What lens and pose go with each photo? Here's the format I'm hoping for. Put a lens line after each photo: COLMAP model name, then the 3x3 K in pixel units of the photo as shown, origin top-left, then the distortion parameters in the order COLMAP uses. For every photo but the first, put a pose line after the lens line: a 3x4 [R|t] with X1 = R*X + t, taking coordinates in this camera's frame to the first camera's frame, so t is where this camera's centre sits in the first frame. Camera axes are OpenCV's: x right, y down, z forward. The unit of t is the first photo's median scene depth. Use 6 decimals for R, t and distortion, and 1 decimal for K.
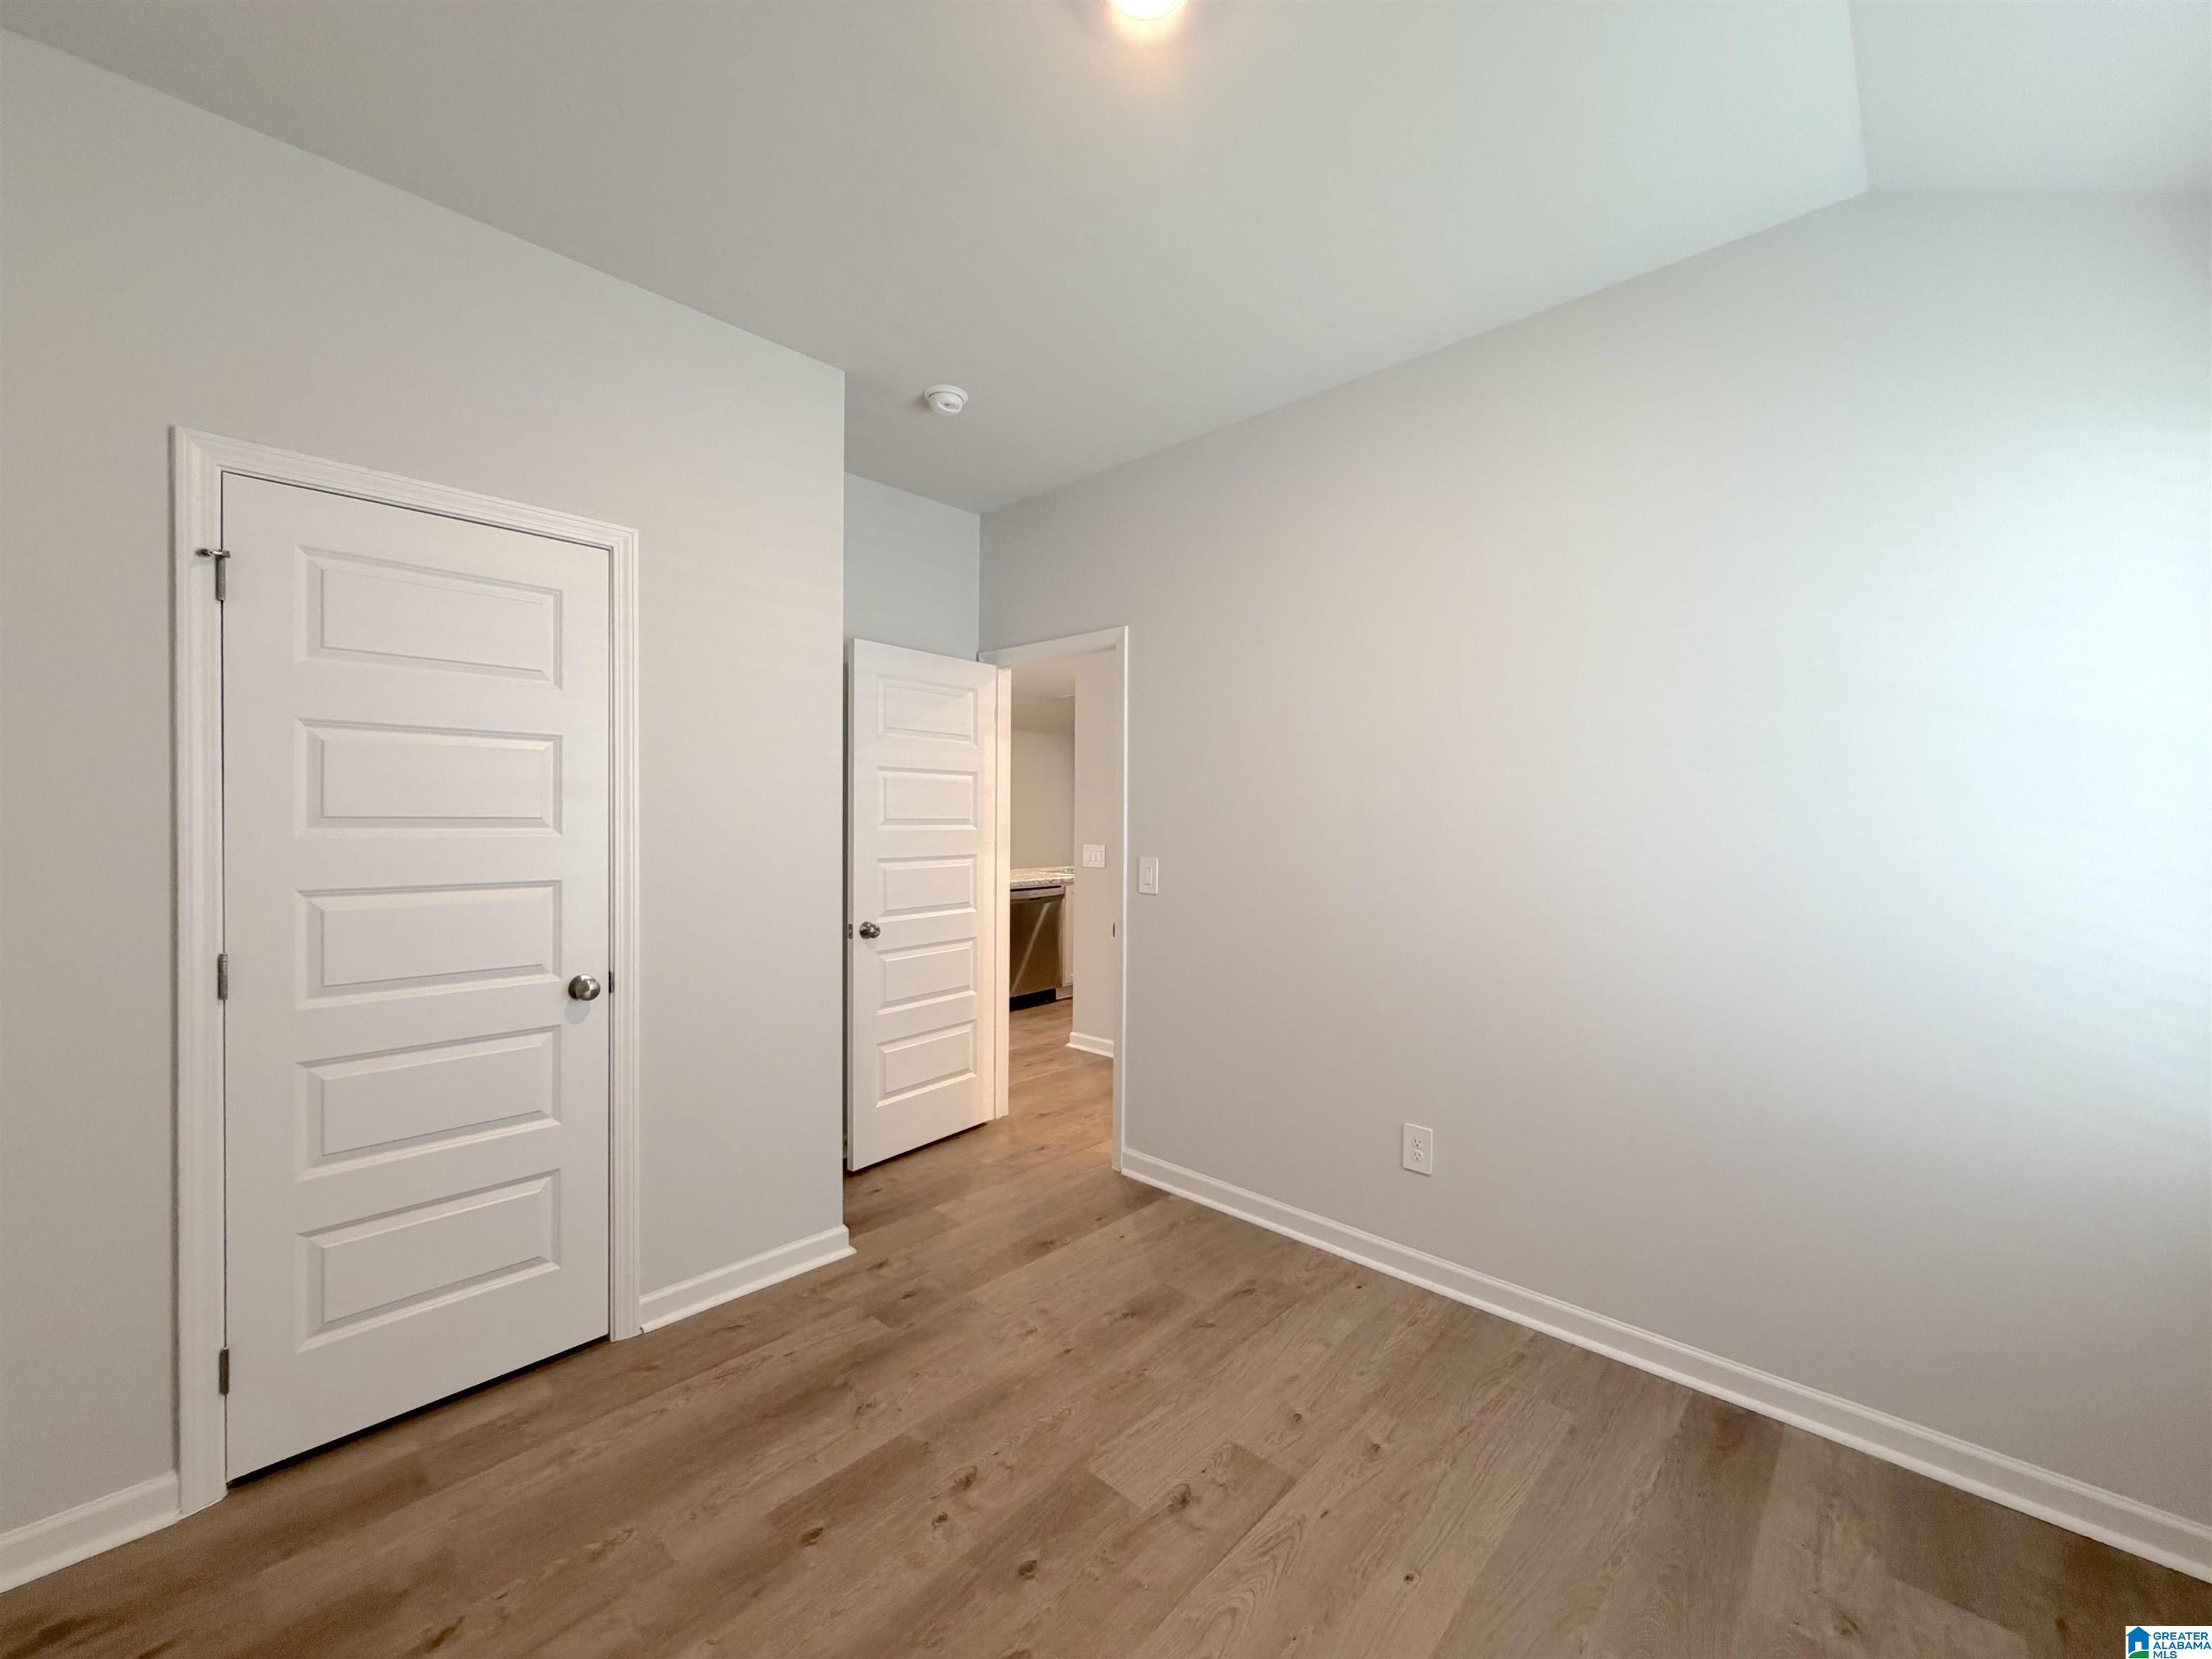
lens RADIAL K [[881.1, 0, 1100.6], [0, 881.1, 829.0], [0, 0, 1]] dist [0.000866, 0.000539]
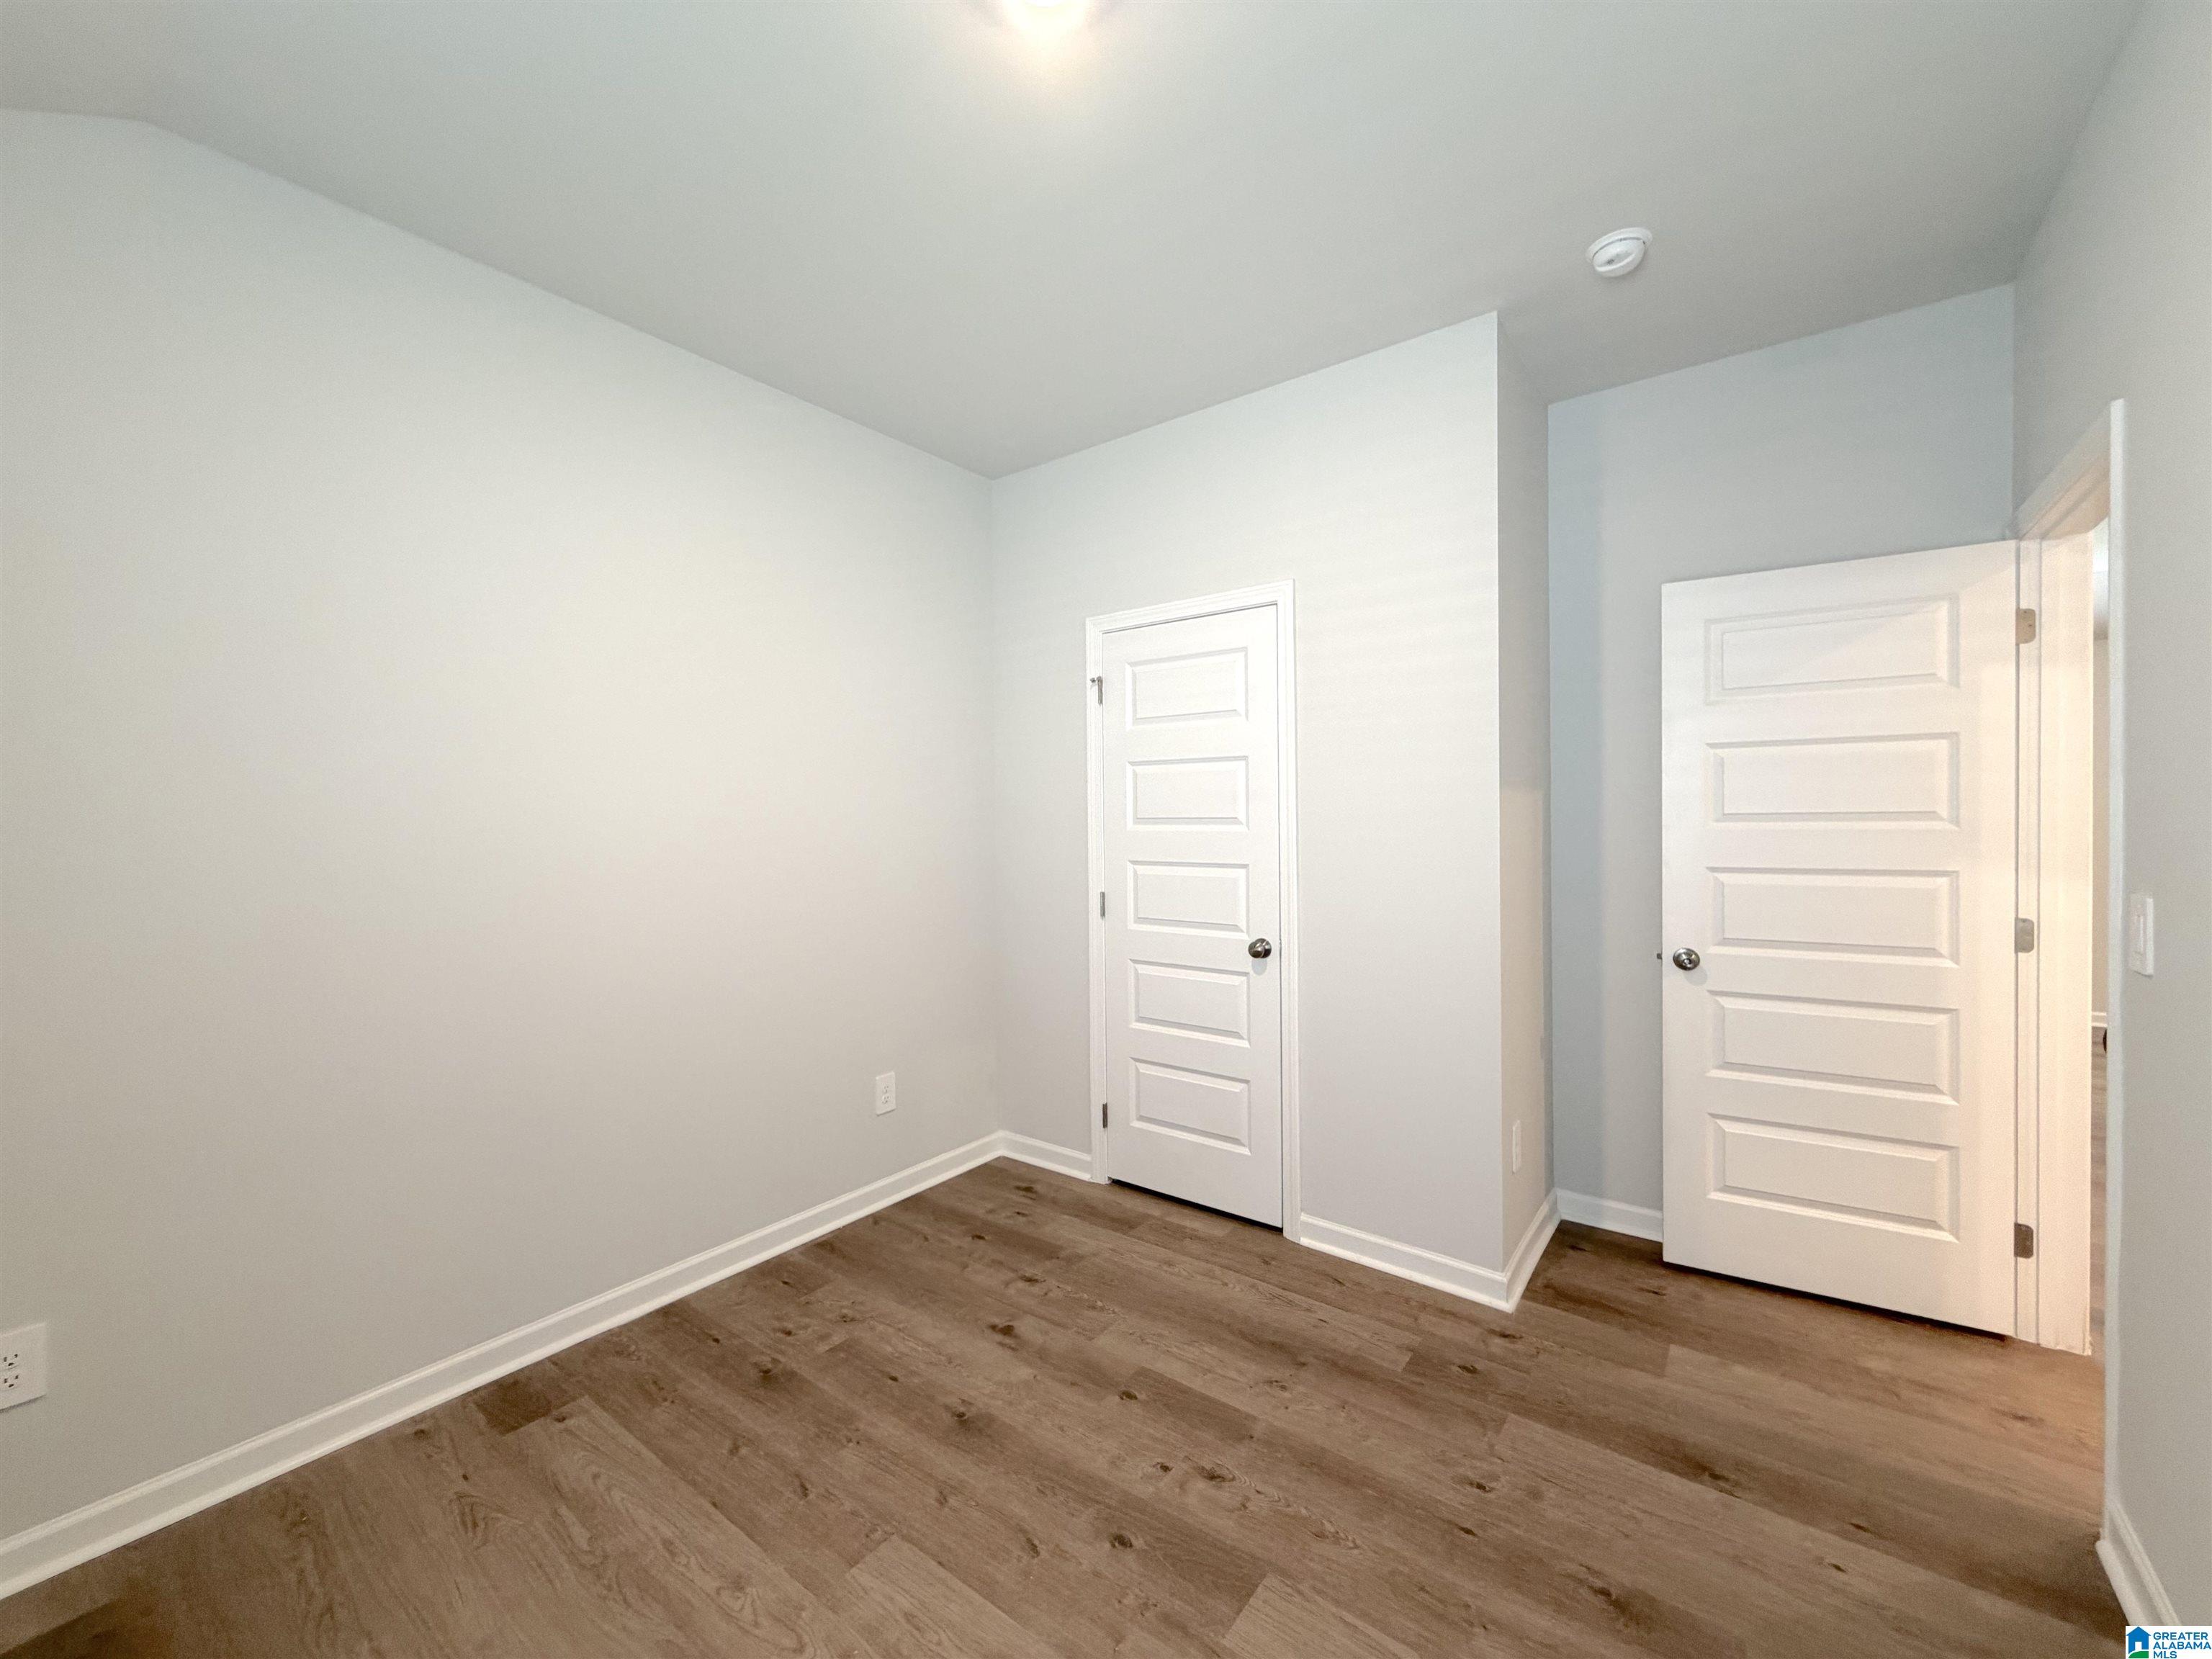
lens RADIAL K [[885.3, 0, 1097.2], [0, 885.3, 827.2], [0, 0, 1]] dist [0.000264, 0.000240]
pose [[0.105421, 0.006721, -0.994405, 0.788594], [-0.002391, 0.999976, 0.006505, -0.007236], [0.994425, 0.001692, 0.105435, 0.716888]]
